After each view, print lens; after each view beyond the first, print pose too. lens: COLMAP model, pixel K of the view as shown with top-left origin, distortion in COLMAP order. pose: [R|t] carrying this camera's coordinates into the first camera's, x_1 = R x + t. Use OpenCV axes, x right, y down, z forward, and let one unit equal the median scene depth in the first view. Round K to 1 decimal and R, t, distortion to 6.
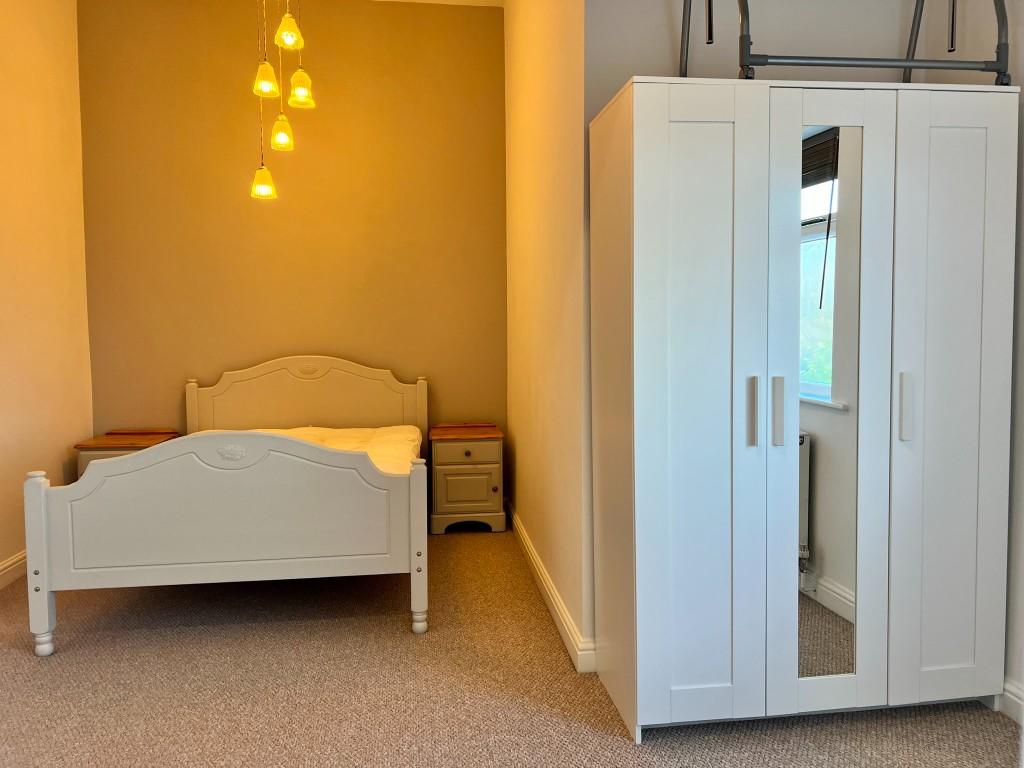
lens RADIAL K [[776.1, 0, 518.1], [0, 776.1, 381.2], [0, 0, 1]] dist [0.046046, -0.043407]
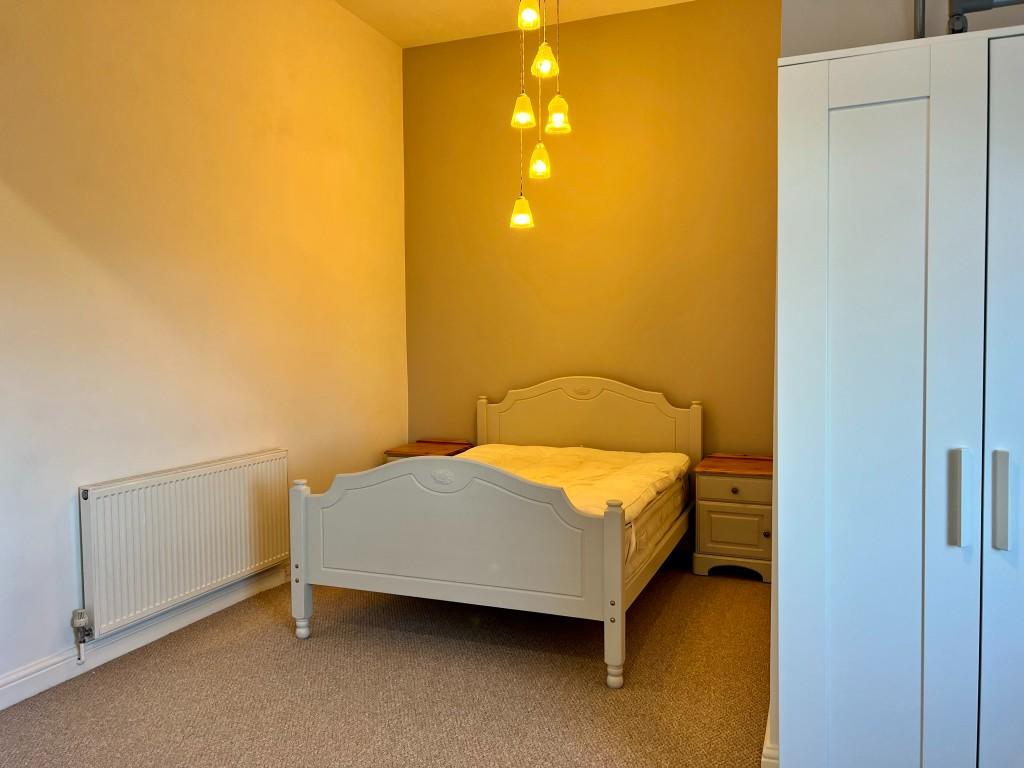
lens RADIAL K [[771.1, 0, 512.0], [0, 771.1, 384.0], [0, 0, 1]] dist [0.078302, -0.096940]
pose [[0.874372, 0.027147, -0.484496, 0.165845], [-0.027468, 0.999602, 0.006439, -0.033147], [0.484478, 0.007678, 0.874770, 0.101655]]
